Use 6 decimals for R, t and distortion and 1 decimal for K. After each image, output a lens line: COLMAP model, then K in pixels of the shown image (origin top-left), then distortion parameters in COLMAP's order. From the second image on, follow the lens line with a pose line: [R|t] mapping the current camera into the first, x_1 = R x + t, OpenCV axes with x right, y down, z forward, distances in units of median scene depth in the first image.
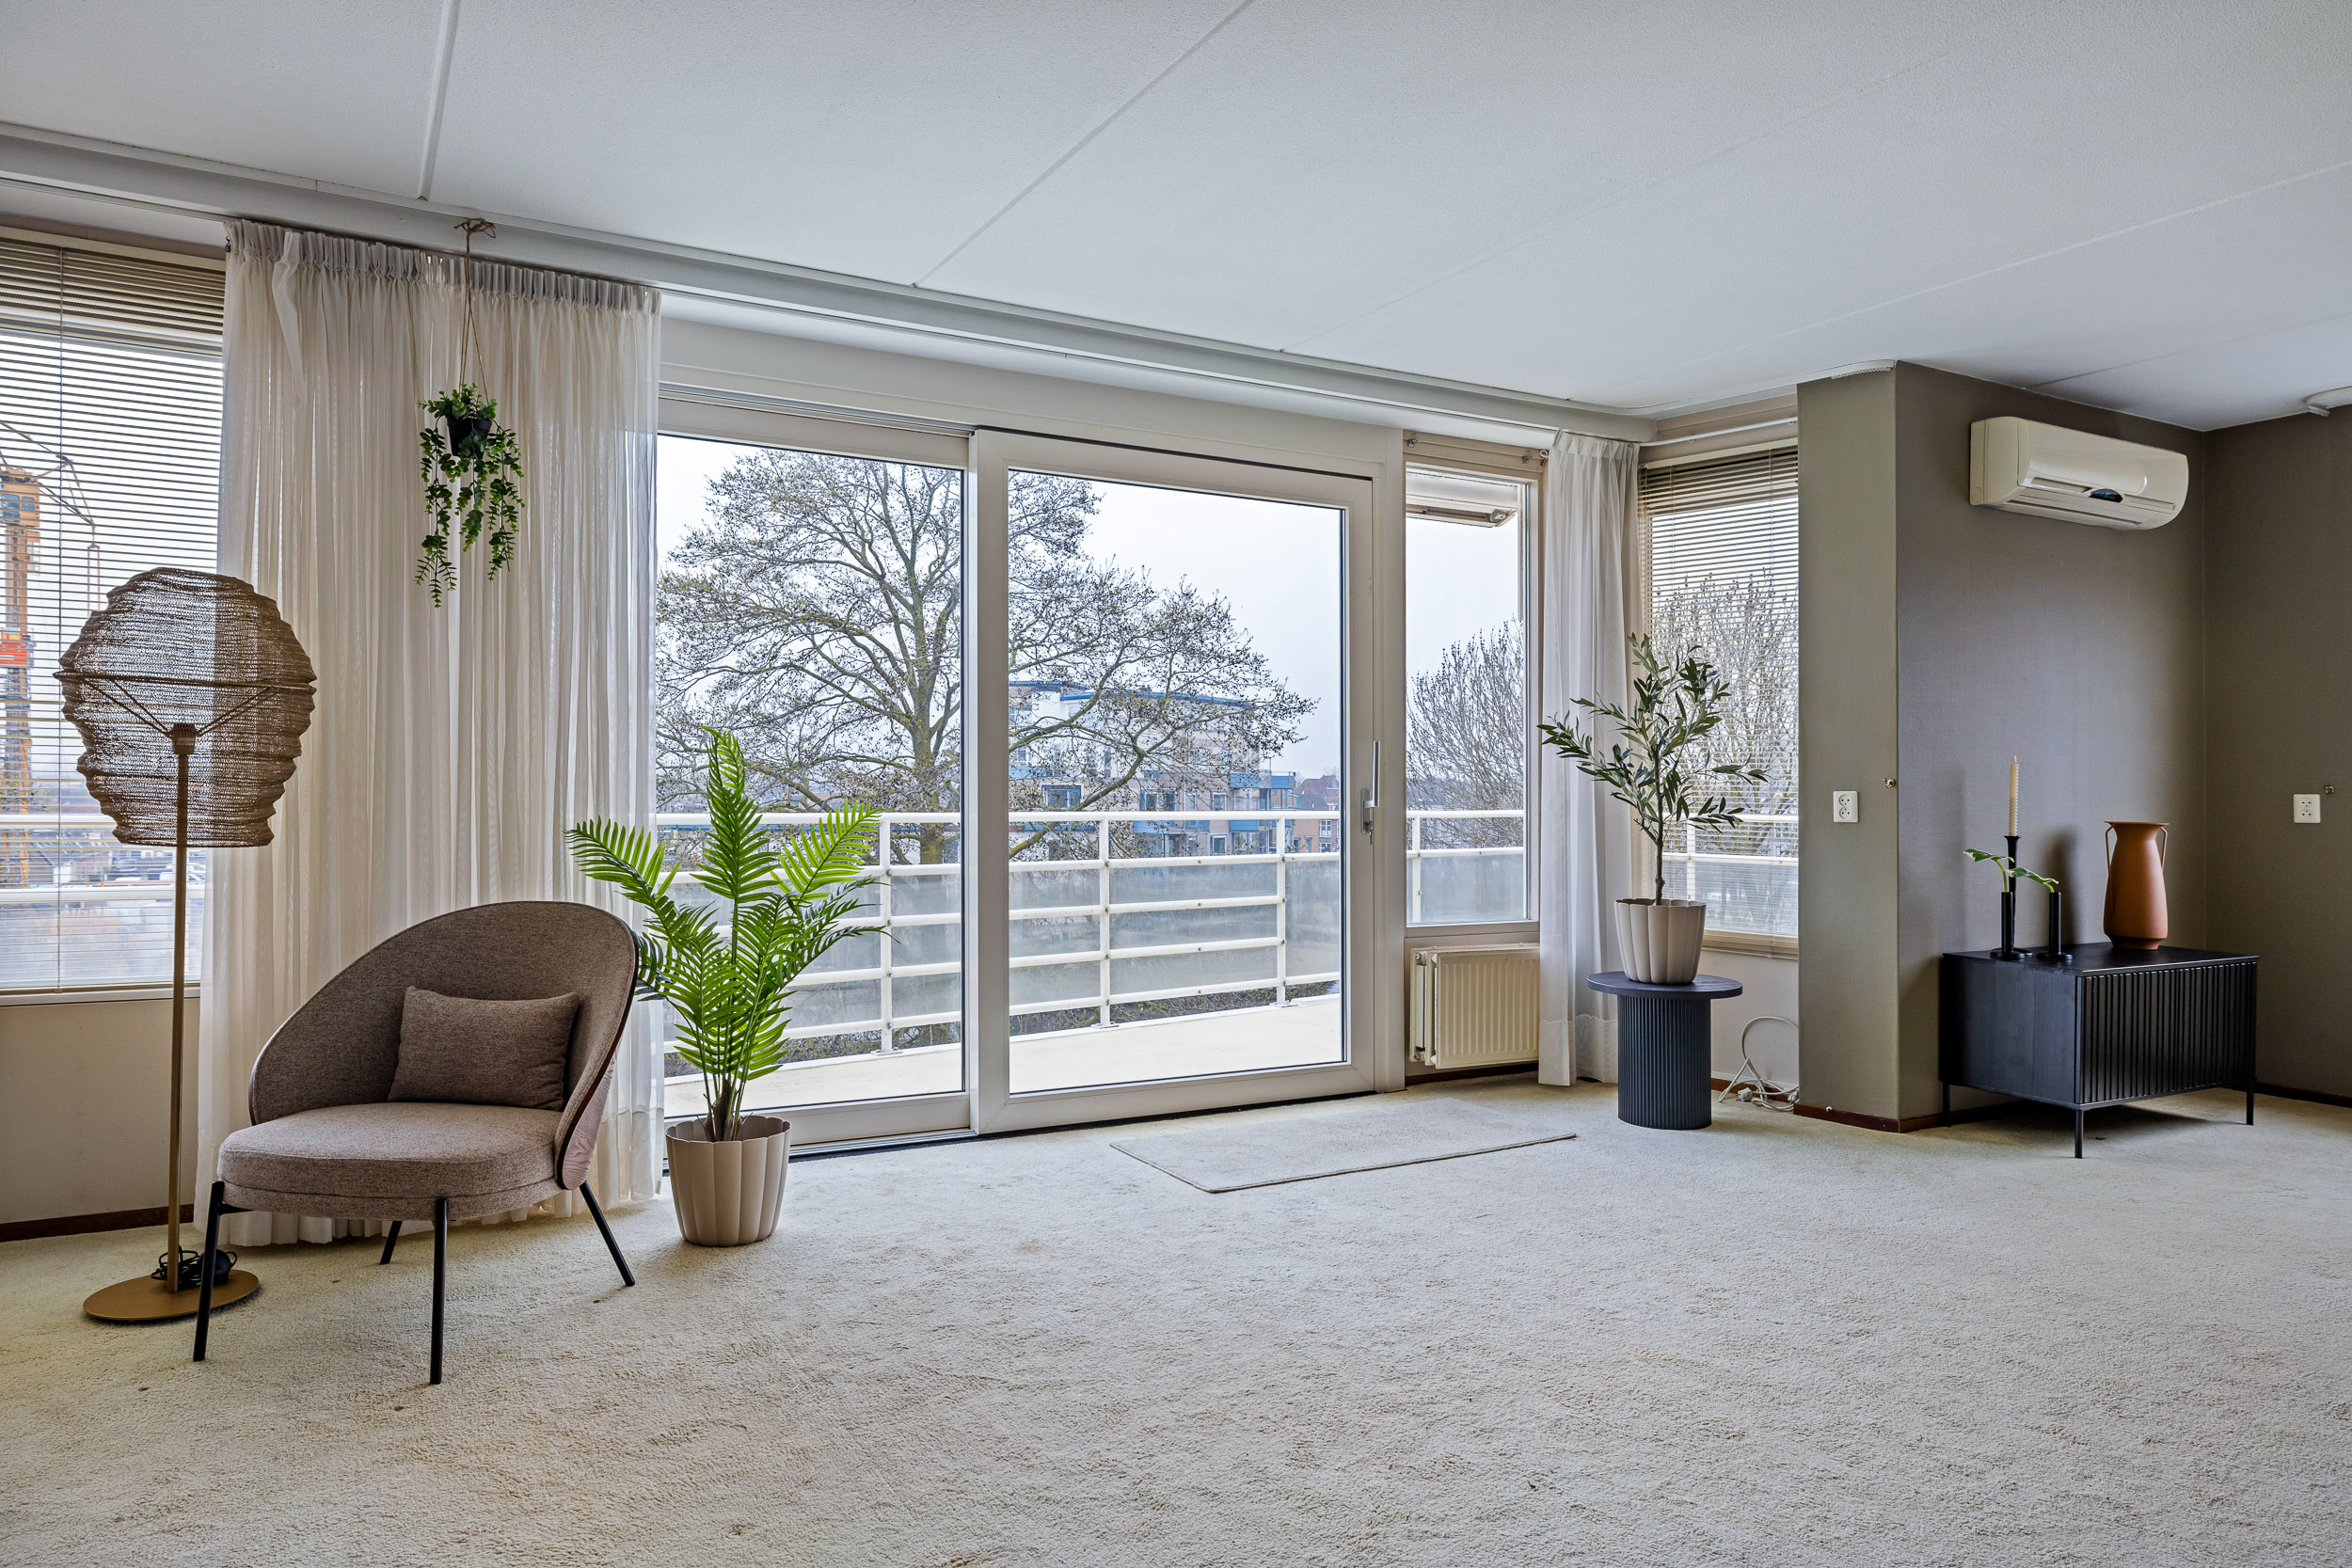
lens RADIAL K [[1512.7, 0, 1170.1], [0, 1512.7, 770.1], [0, 0, 1]] dist [0.003118, 0.001252]
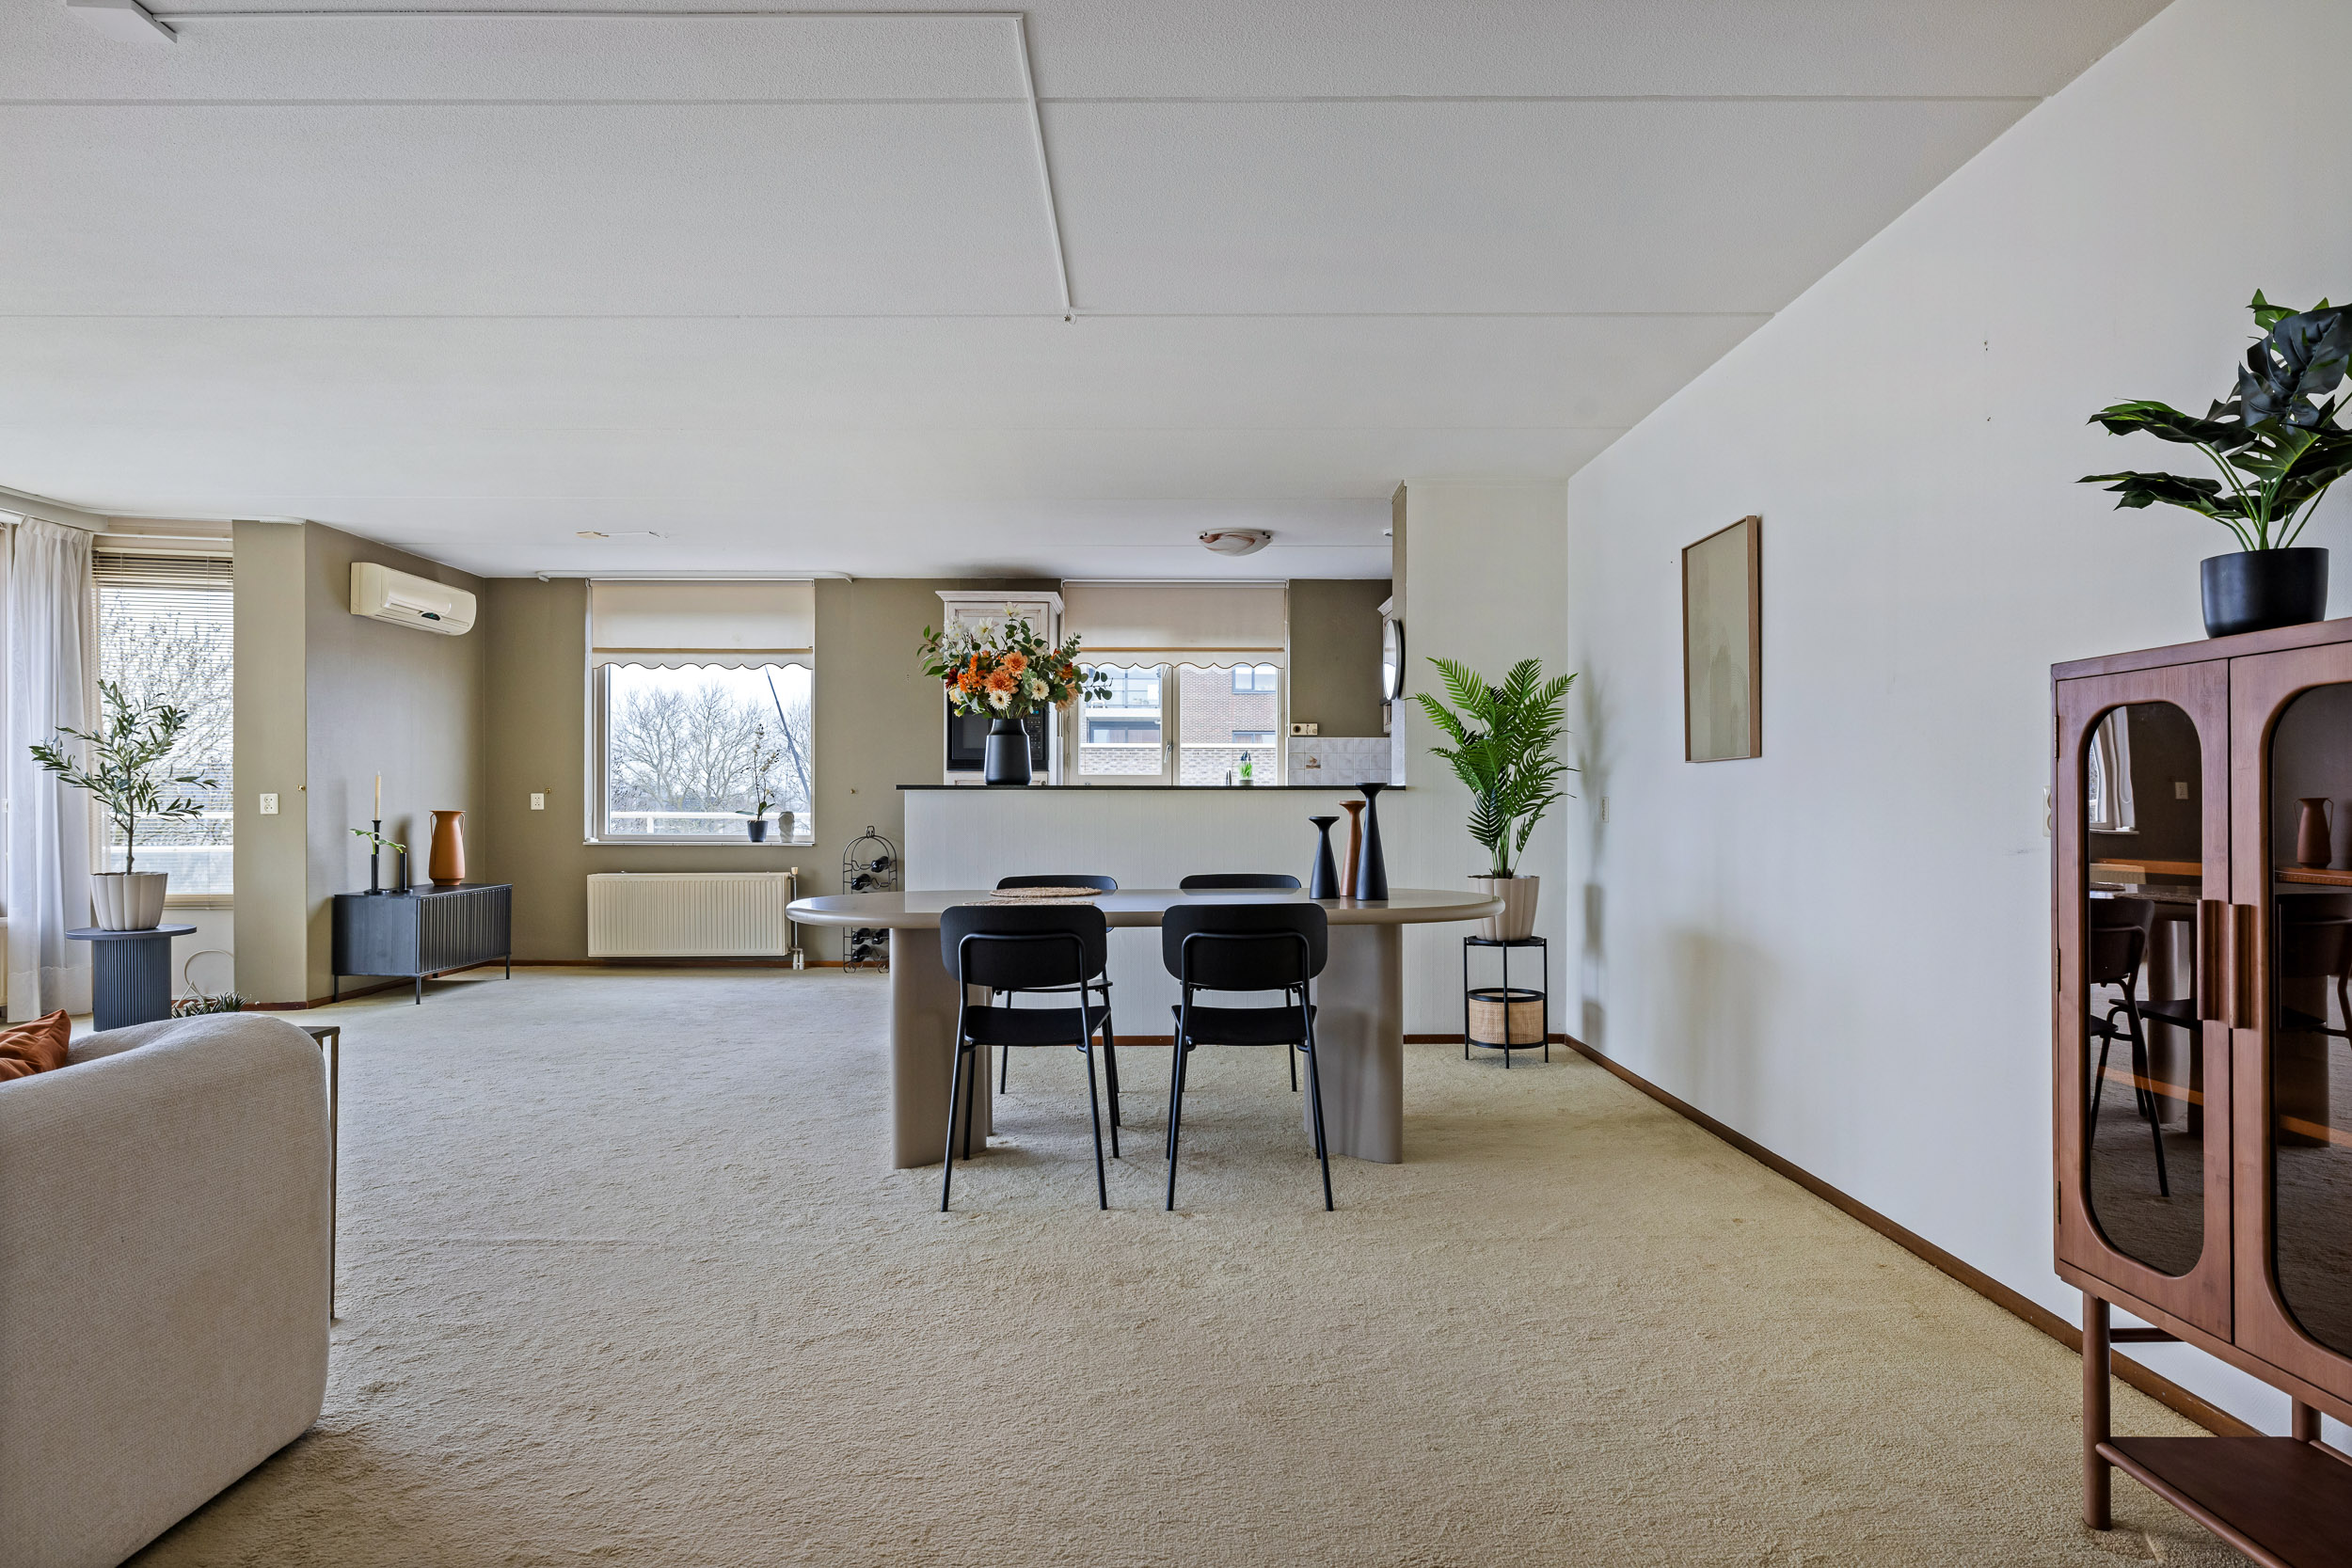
lens RADIAL K [[1372.8, 0, 1170.5], [0, 1372.8, 779.0], [0, 0, 1]] dist [-0.003337, -0.001672]
pose [[0.482115, 0.000583, 0.876108, -0.326195], [-0.002072, 0.999998, 0.000475, -0.003311], [-0.876105, -0.002044, 0.482115, -0.461468]]
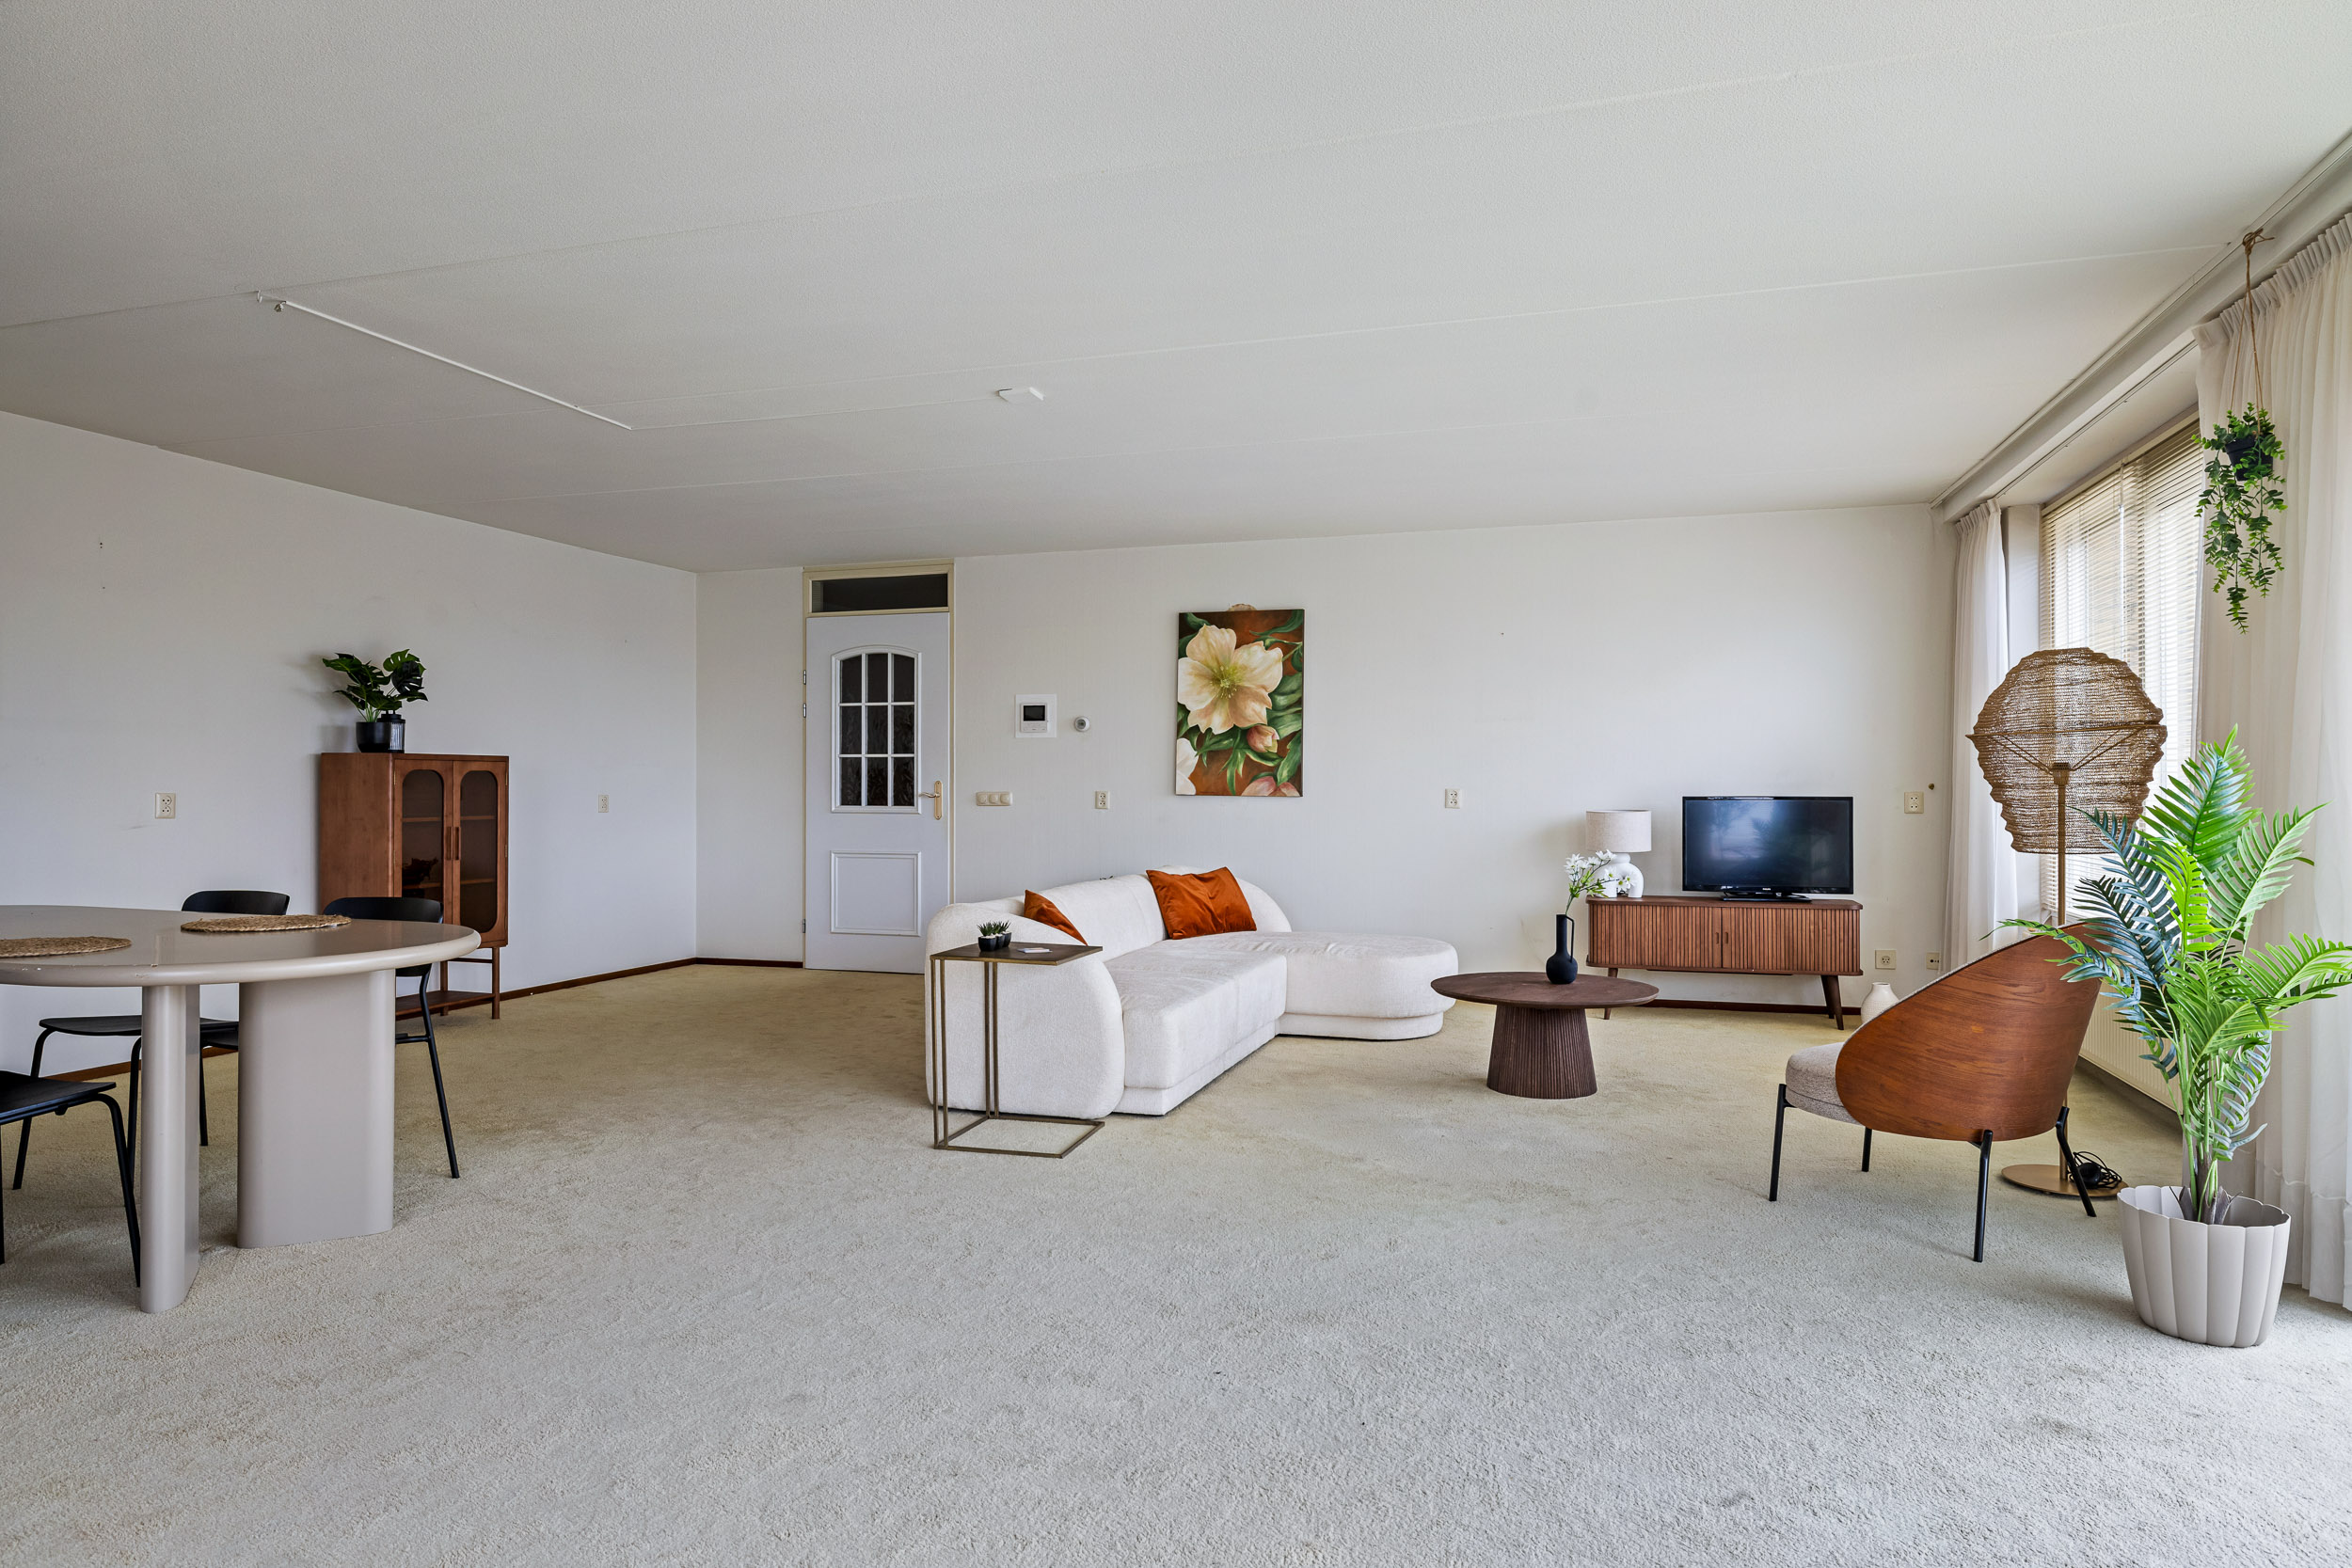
lens RADIAL K [[1429.1, 0, 1133.6], [0, 1429.1, 790.4], [0, 0, 1]] dist [0.000270, -0.000028]
pose [[-0.739147, -0.011235, -0.673451, 0.524998], [0.004276, 0.999762, -0.021371, 0.011233], [0.673531, -0.018676, -0.738923, 0.887502]]
